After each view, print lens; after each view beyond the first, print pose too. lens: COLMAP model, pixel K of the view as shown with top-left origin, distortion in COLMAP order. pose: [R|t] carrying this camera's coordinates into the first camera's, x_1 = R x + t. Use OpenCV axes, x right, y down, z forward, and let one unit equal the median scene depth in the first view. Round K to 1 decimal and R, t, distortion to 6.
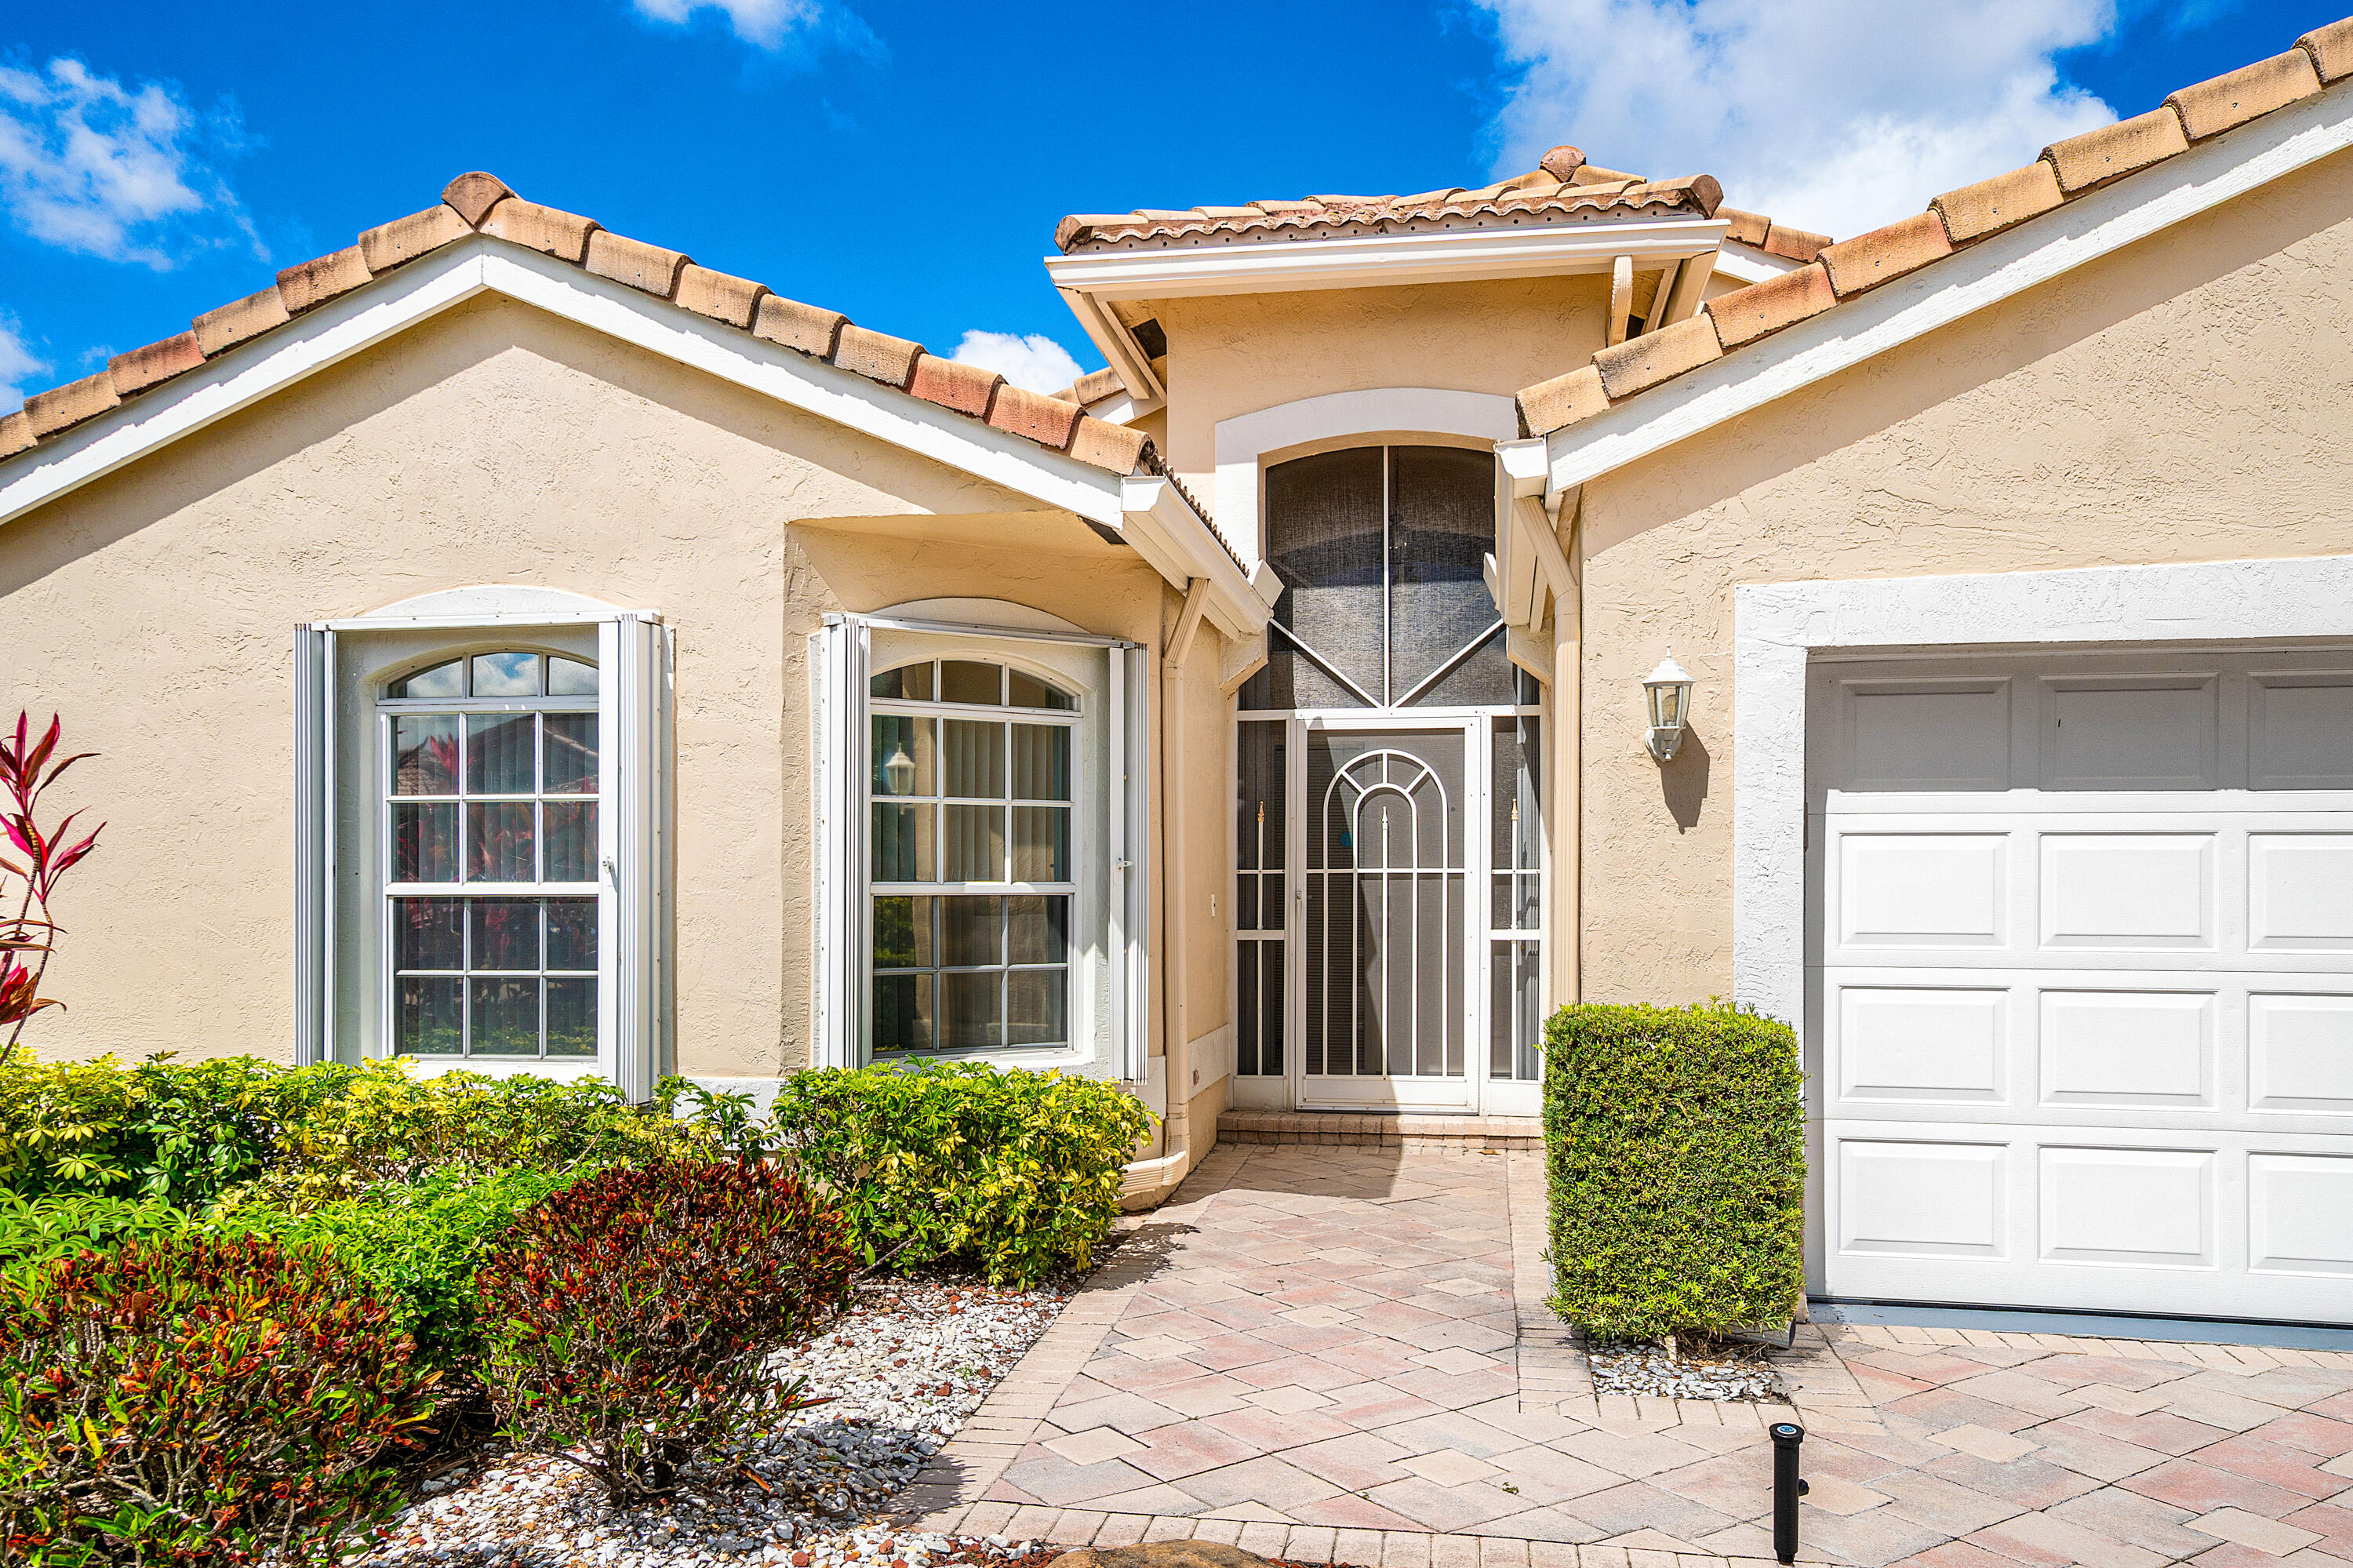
lens RADIAL K [[1854.4, 0, 1174.0], [0, 1854.4, 841.3], [0, 0, 1]] dist [0.033325, 0.001163]
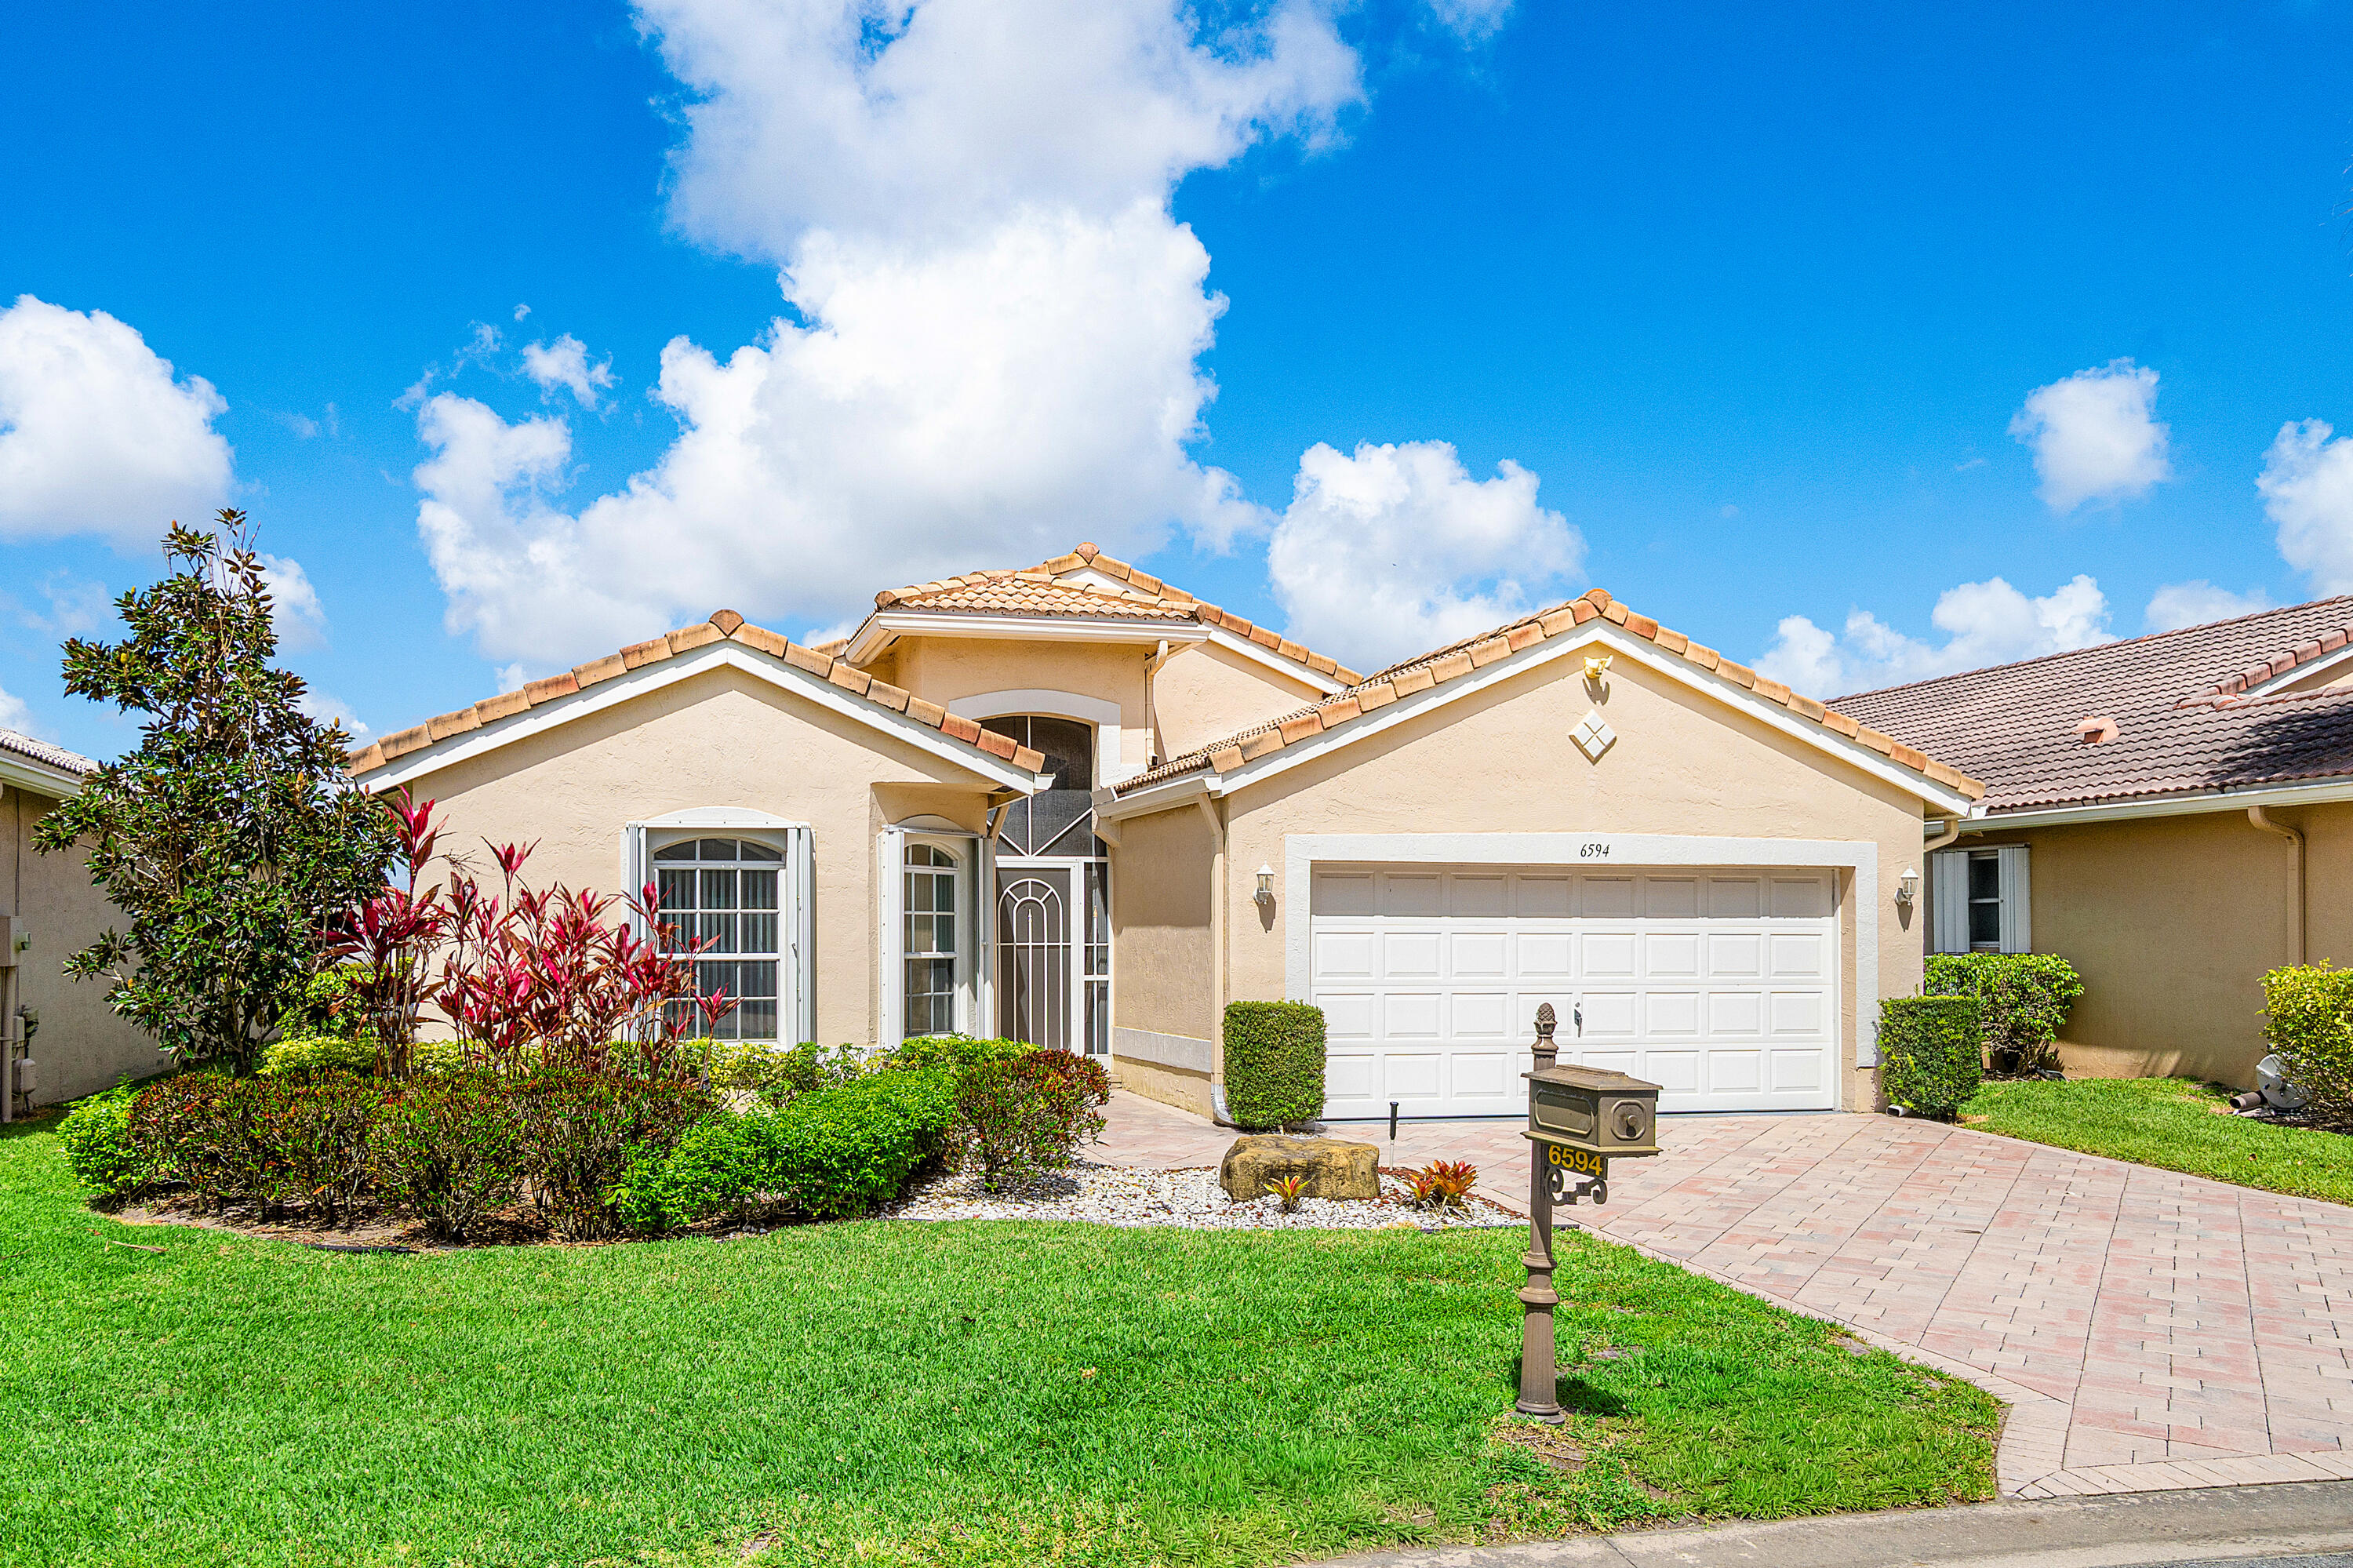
lens RADIAL K [[1670.3, 0, 1176.8], [0, 1670.3, 785.6], [0, 0, 1]] dist [-0.004032, -0.000293]
pose [[0.903332, 0.039979, 0.427075, -0.692922], [-0.009623, 0.997285, -0.073003, -0.031803], [-0.428834, 0.061837, 0.901265, -0.852401]]
